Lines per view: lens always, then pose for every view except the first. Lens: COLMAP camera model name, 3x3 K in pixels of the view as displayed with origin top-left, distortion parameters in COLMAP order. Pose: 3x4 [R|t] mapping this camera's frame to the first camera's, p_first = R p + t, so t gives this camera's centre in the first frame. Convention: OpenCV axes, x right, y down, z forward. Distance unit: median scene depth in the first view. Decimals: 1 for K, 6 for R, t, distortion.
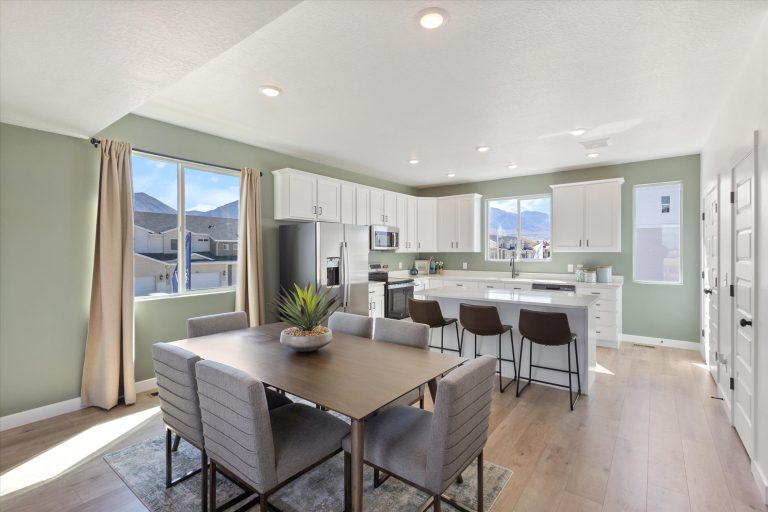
lens RADIAL K [[358.3, 0, 379.8], [0, 358.3, 253.9], [0, 0, 1]] dist [0.002594, 0.001080]
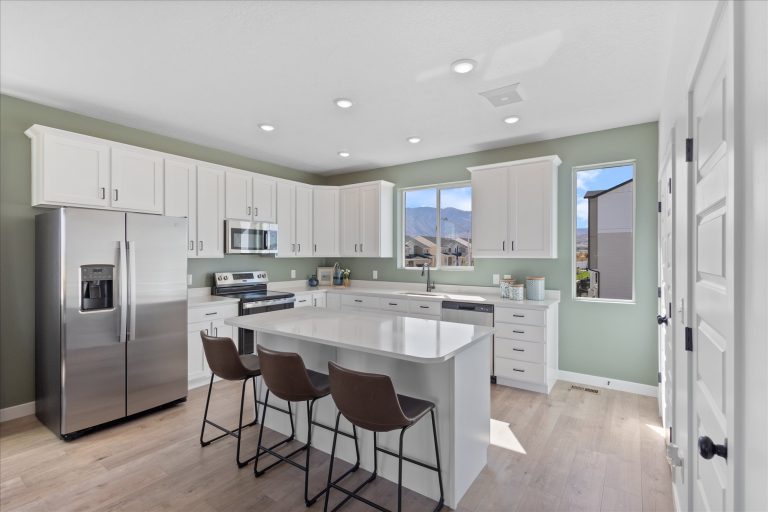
lens RADIAL K [[358.3, 0, 388.0], [0, 358.3, 256.6], [0, 0, 1]] dist [0.002594, 0.001080]
pose [[0.998901, 0.004596, 0.046652, 0.276093], [-0.004373, 0.999979, -0.004879, -0.003371], [-0.046674, 0.004670, 0.998899, 0.267434]]
